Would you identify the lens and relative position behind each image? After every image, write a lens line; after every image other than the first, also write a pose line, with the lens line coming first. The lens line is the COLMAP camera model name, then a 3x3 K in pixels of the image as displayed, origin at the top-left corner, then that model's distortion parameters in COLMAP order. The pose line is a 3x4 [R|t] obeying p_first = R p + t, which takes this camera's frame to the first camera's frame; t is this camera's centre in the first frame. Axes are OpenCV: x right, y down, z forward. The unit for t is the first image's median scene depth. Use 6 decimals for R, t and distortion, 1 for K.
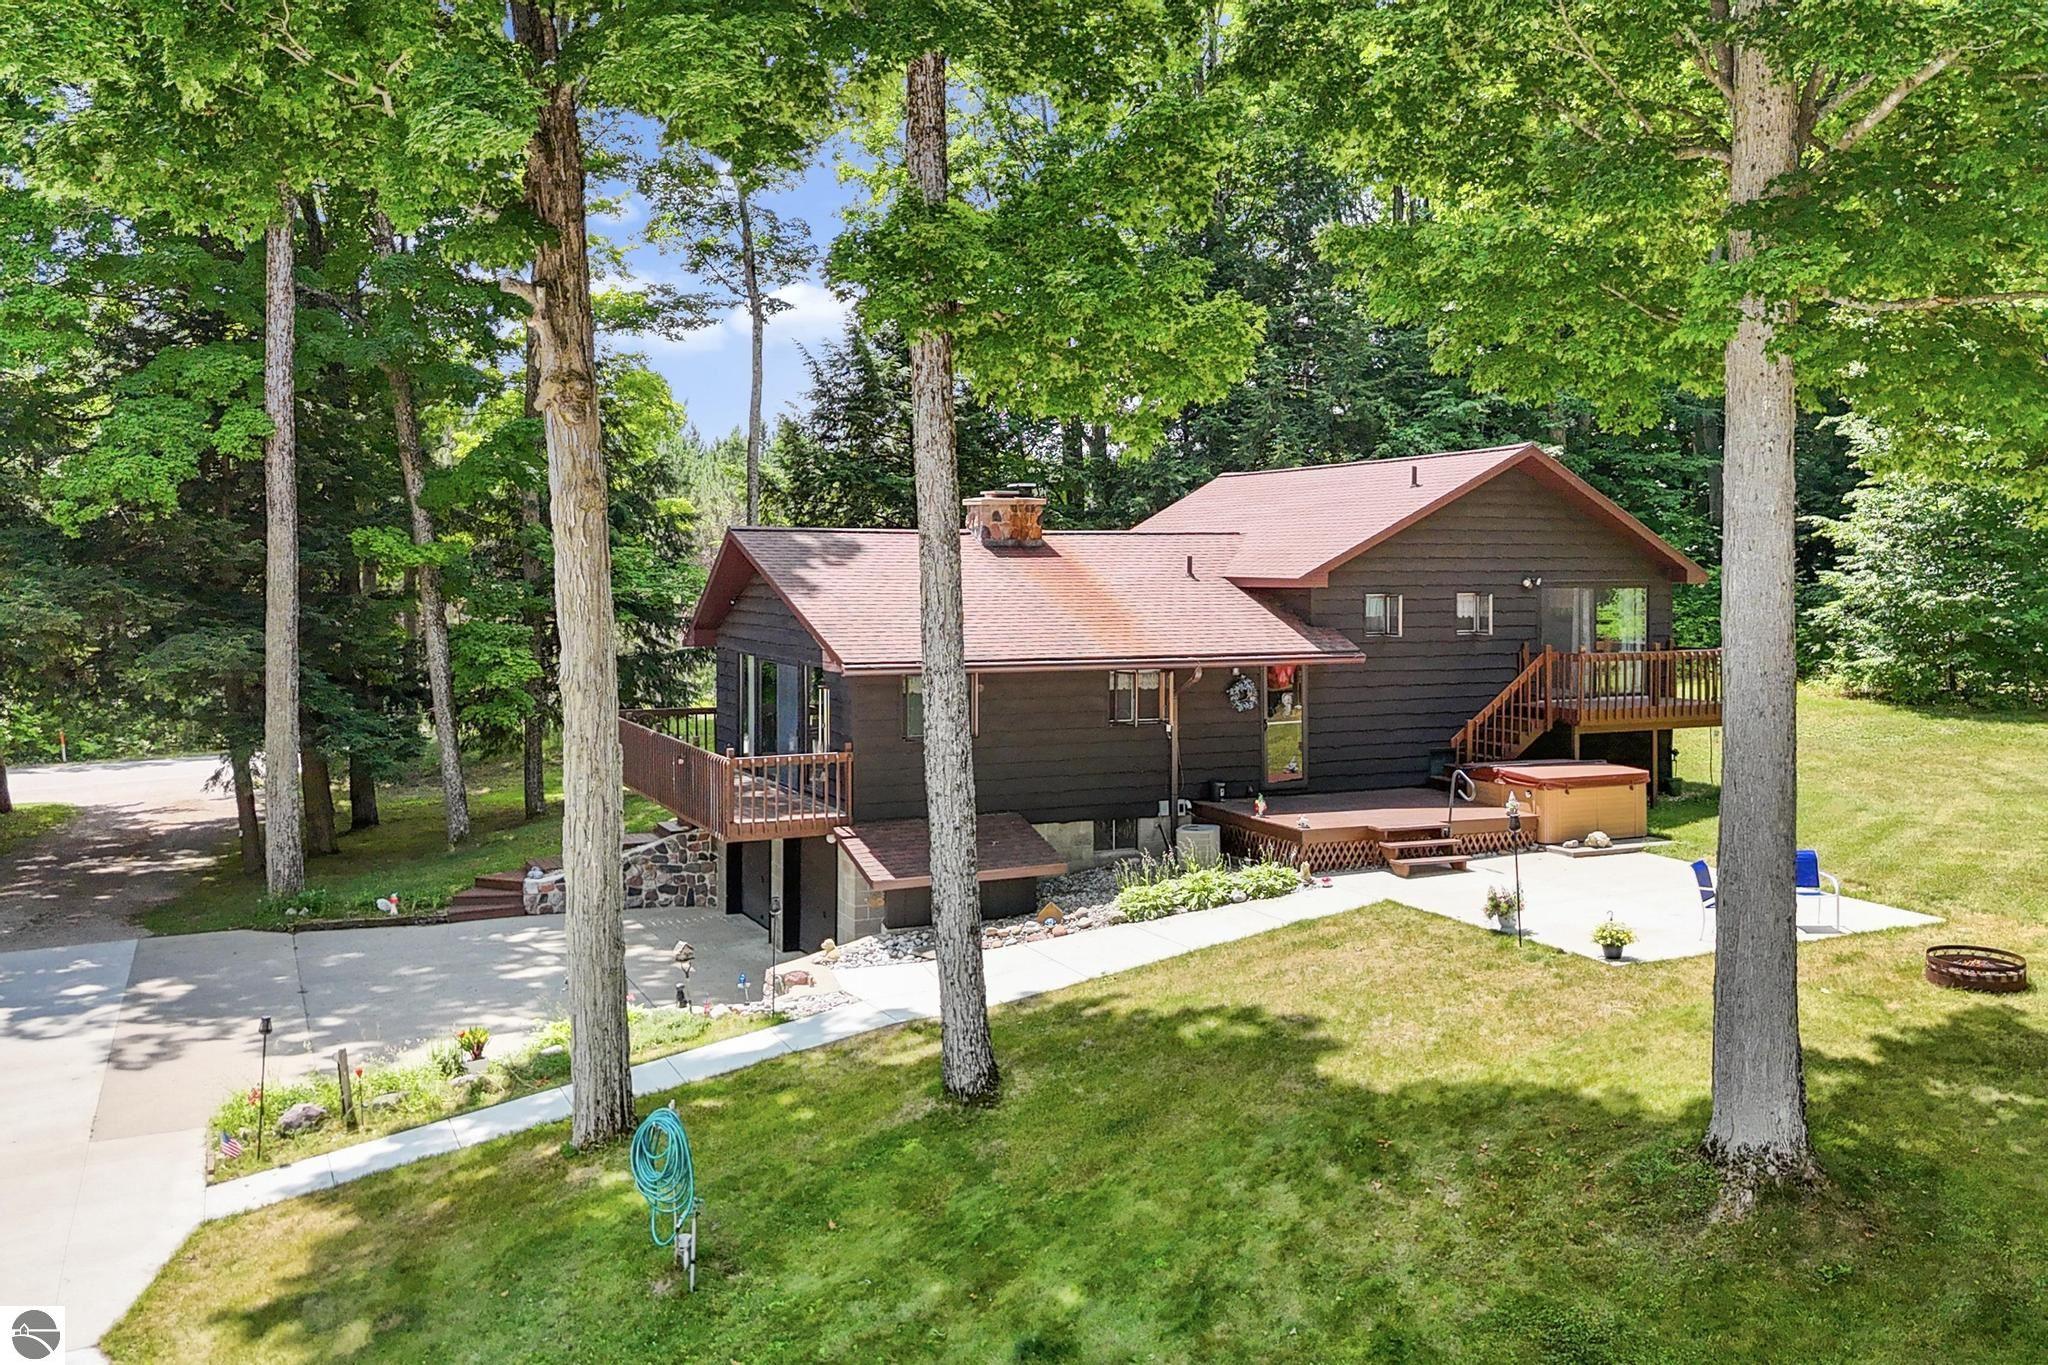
lens RADIAL K [[1873.0, 0, 872.7], [0, 1873.0, 682.0], [0, 0, 1]] dist [0.086395, -0.124189]
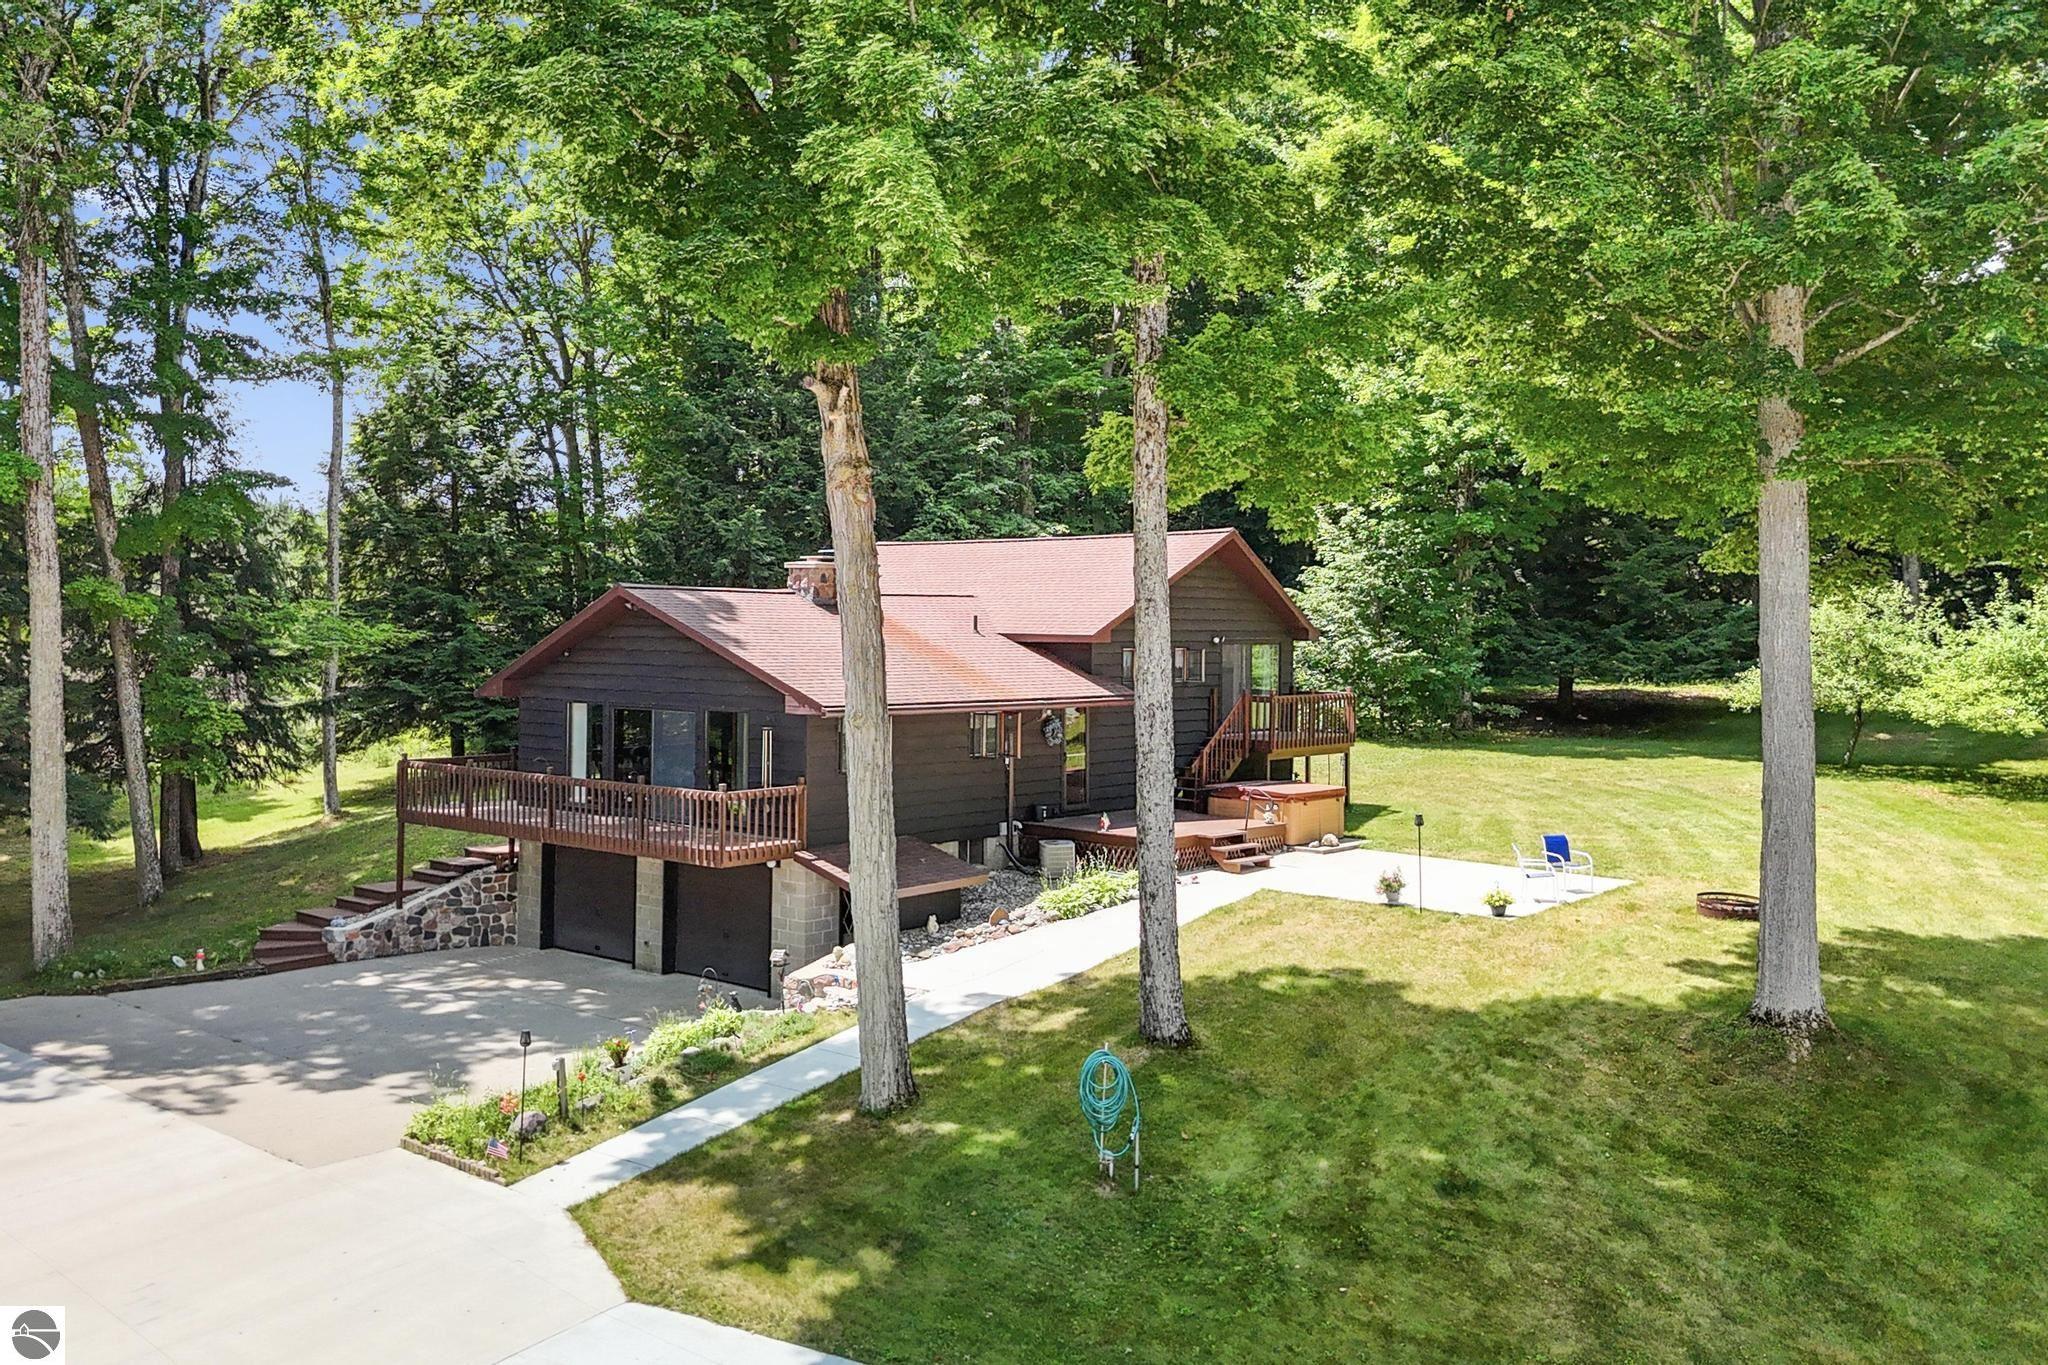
lens RADIAL K [[1873.0, 0, 872.7], [0, 1873.0, 682.0], [0, 0, 1]] dist [0.086395, -0.124189]
pose [[0.925438, -0.003147, 0.378887, -0.434681], [0.014386, 0.999536, -0.026835, 0.006625], [-0.378627, 0.030285, 0.925054, -0.071029]]
